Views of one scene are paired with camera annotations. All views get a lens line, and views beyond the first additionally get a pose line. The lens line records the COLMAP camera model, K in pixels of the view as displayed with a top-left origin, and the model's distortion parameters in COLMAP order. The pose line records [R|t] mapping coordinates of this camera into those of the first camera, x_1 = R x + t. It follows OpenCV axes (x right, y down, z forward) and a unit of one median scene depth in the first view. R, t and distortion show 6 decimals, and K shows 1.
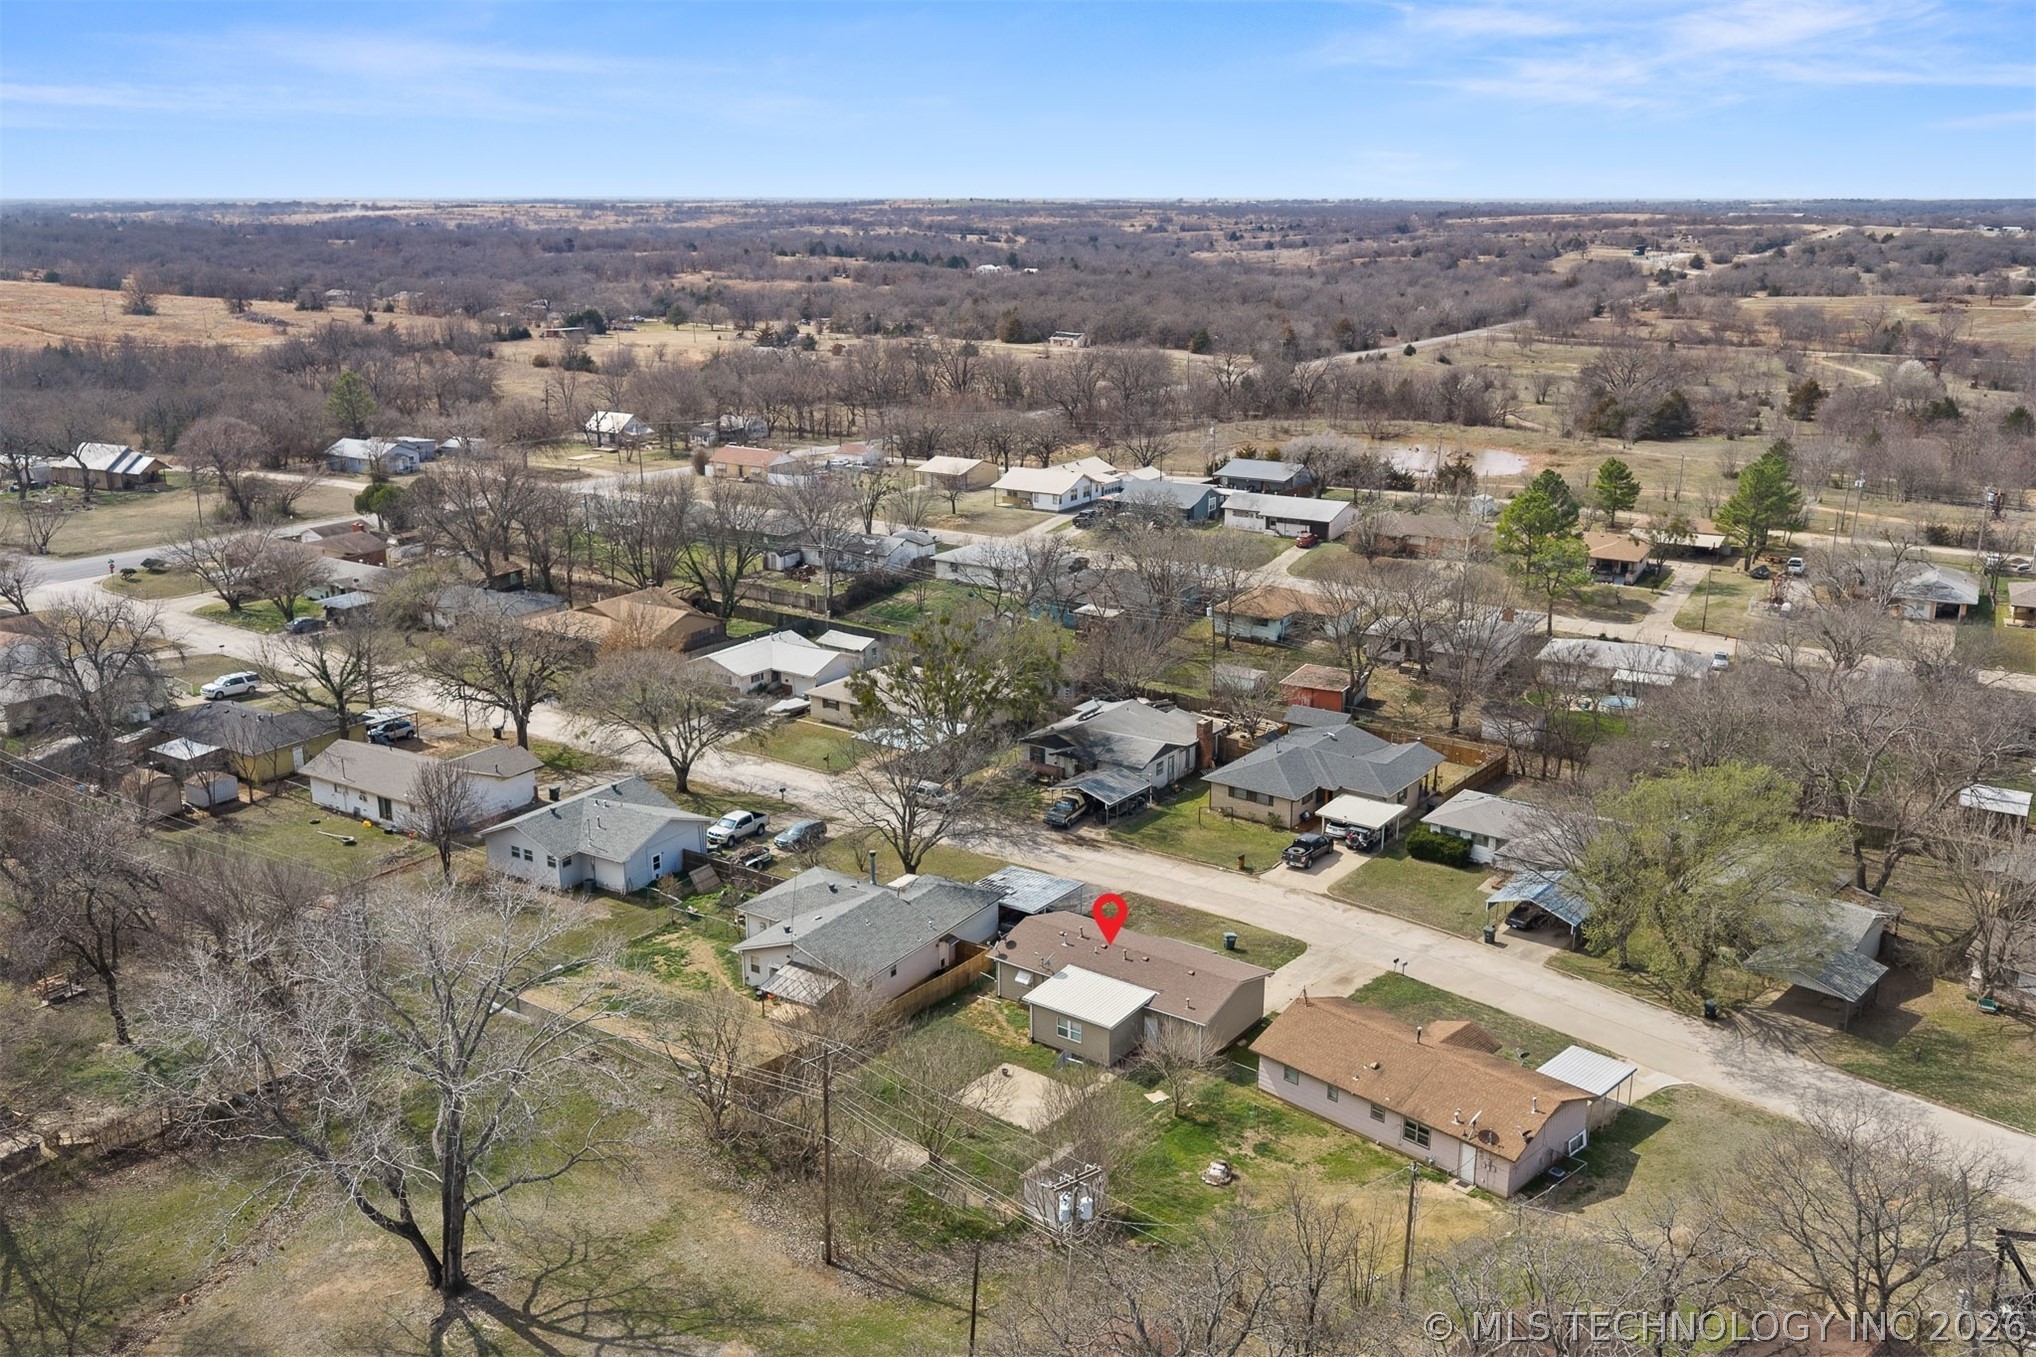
lens RADIAL K [[1686.6, 0, 1028.1], [0, 1686.6, 681.7], [0, 0, 1]] dist [0.023376, -0.052055]
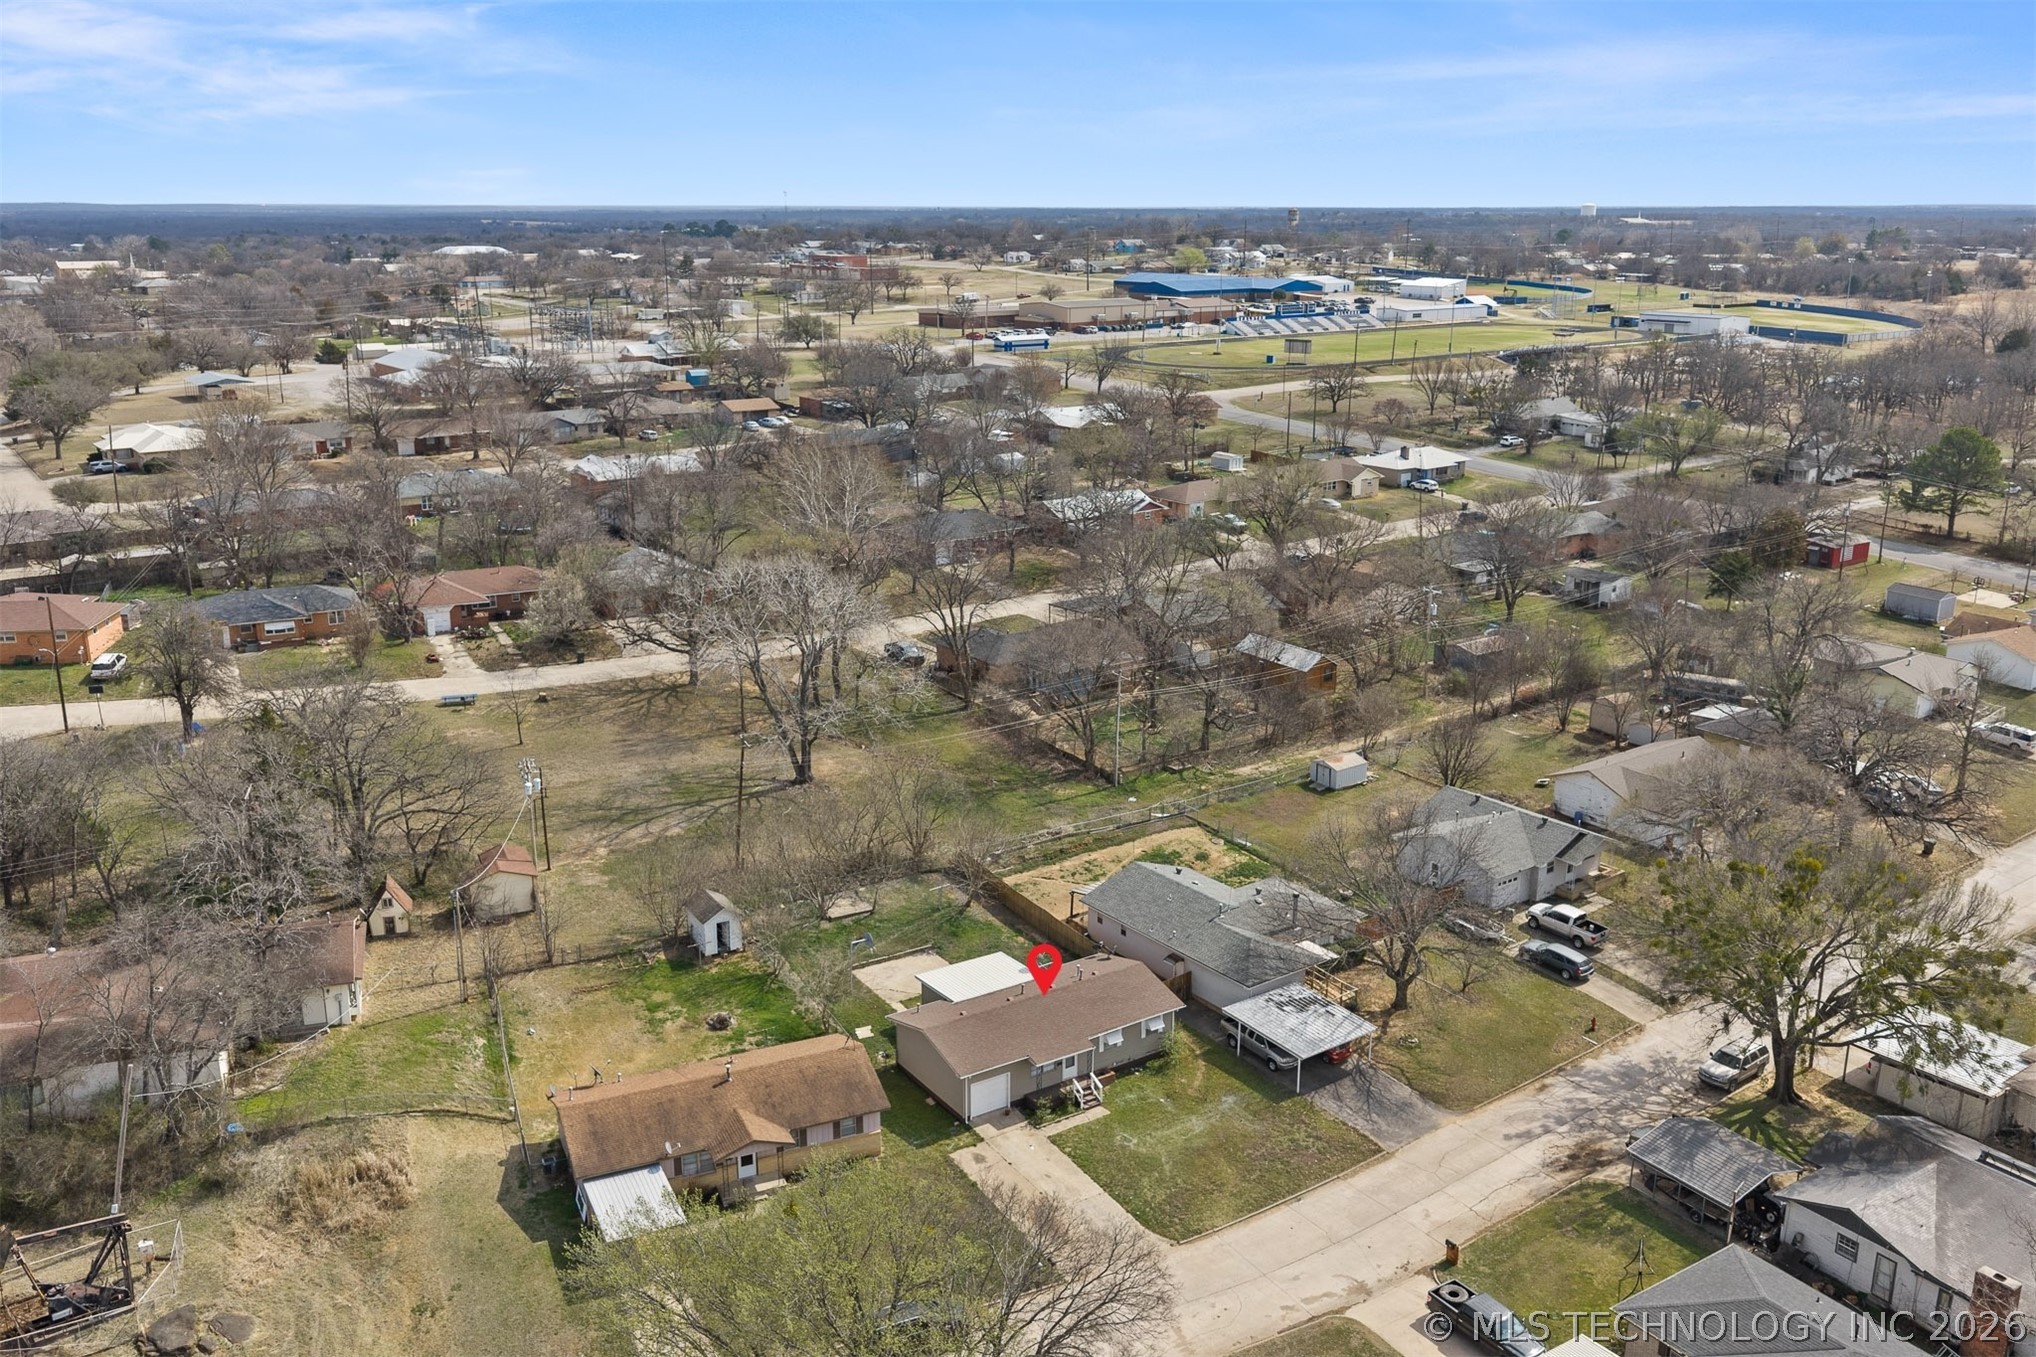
lens RADIAL K [[1671.2, 0, 1018.0], [0, 1671.2, 678.5], [0, 0, 1]] dist [0.001501, 0.000302]
pose [[-0.354636, 0.256227, -0.899211, 0.765499], [-0.257287, 0.897849, 0.357309, -0.298238], [0.898909, 0.358070, -0.252486, 1.029056]]
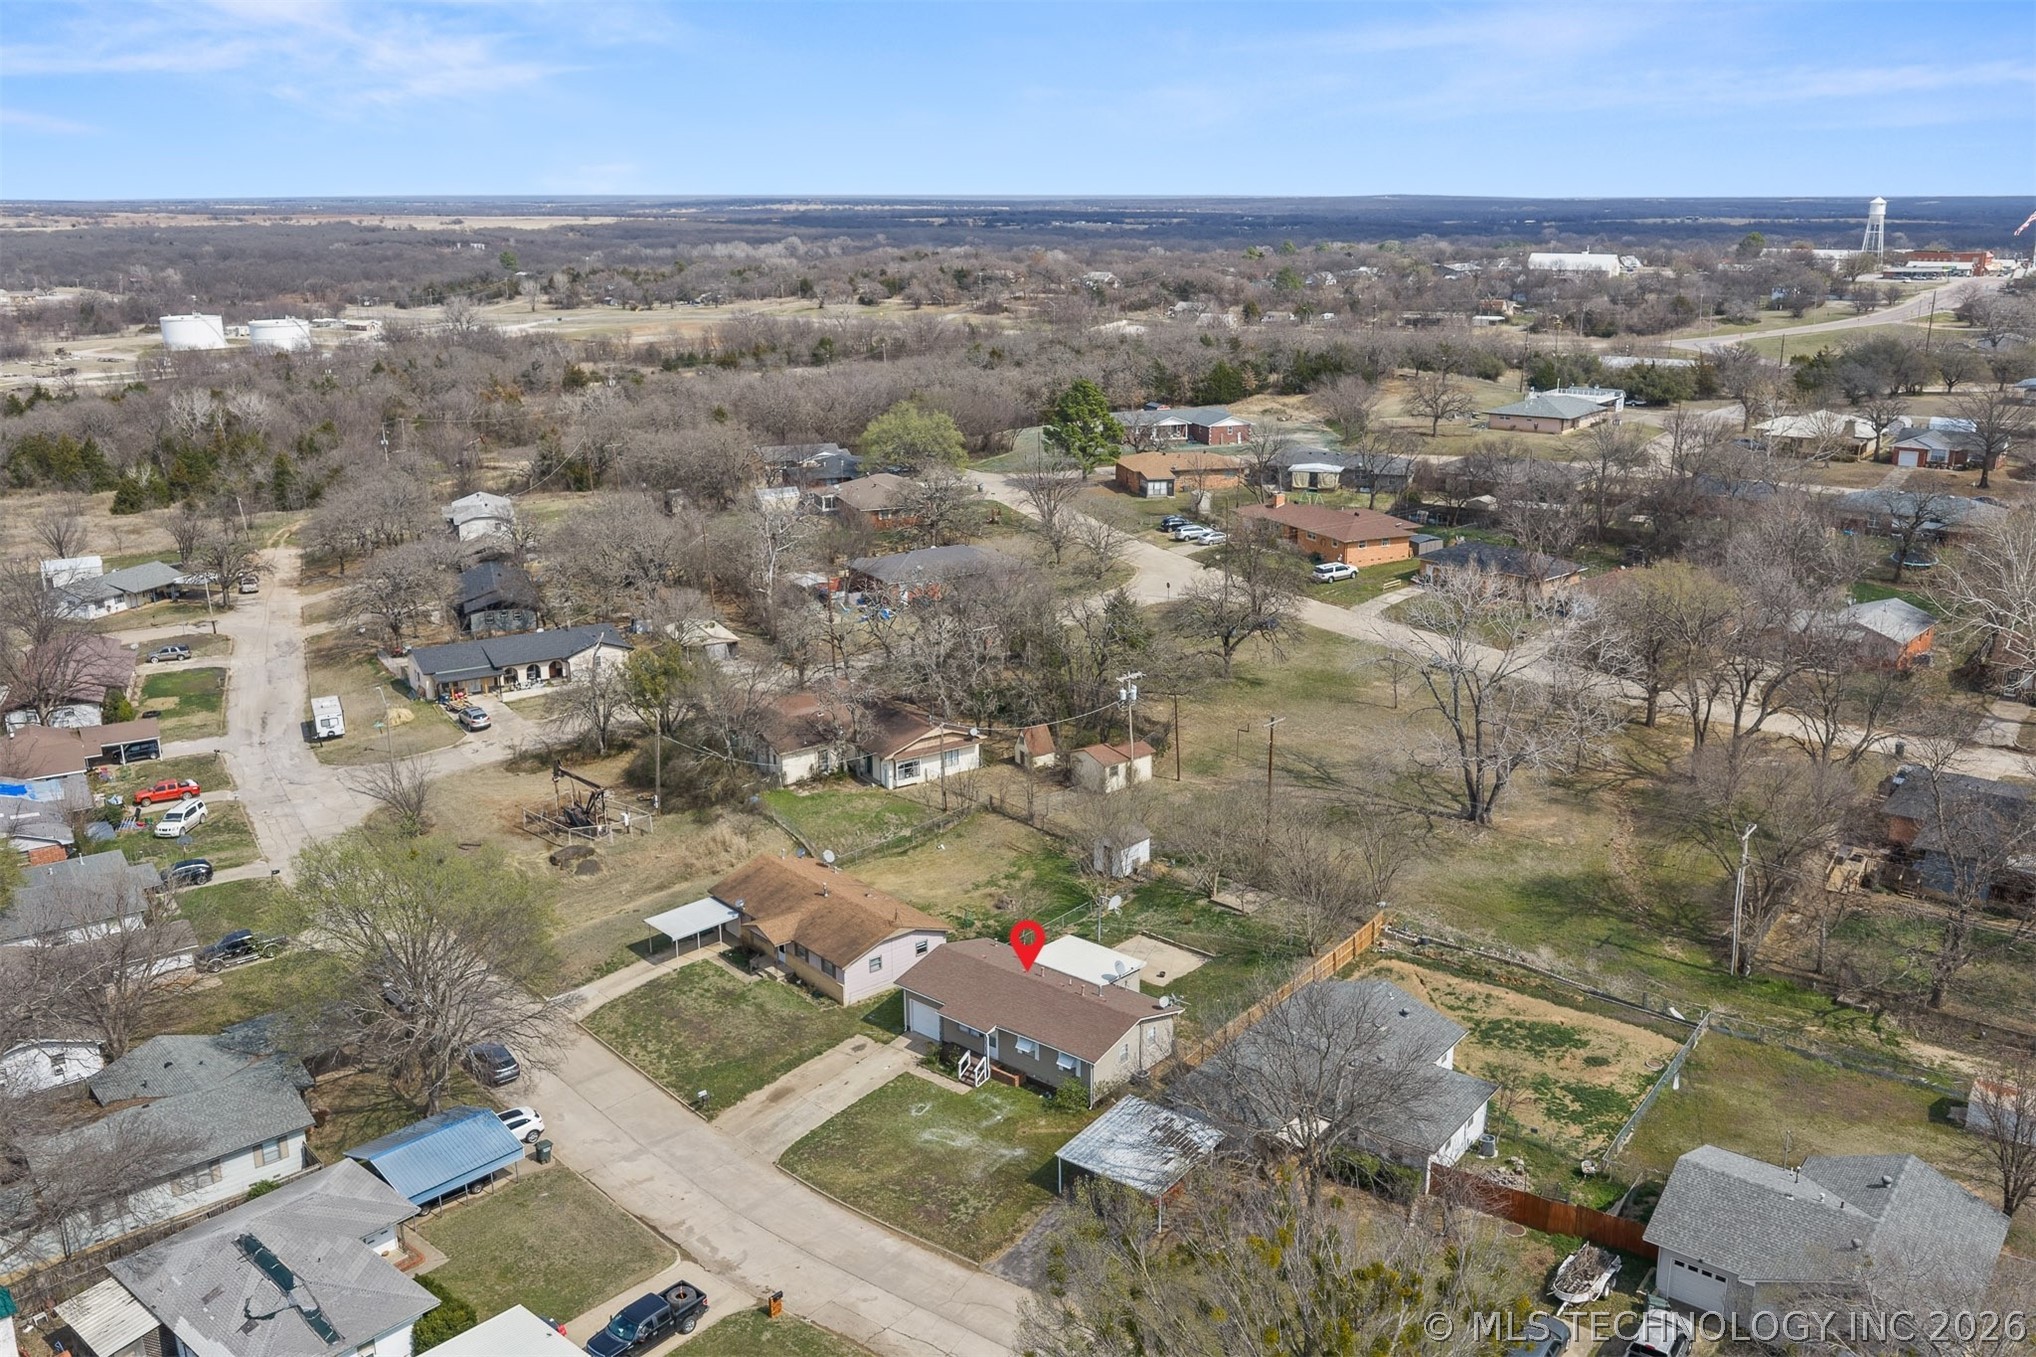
lens RADIAL K [[1686.6, 0, 1028.1], [0, 1686.6, 681.7], [0, 0, 1]] dist [0.023376, -0.052055]
pose [[-0.996875, -0.015889, 0.077377, -0.008562], [0.027321, 0.849751, 0.526476, -0.437793], [-0.074116, 0.526945, -0.846661, 1.526838]]
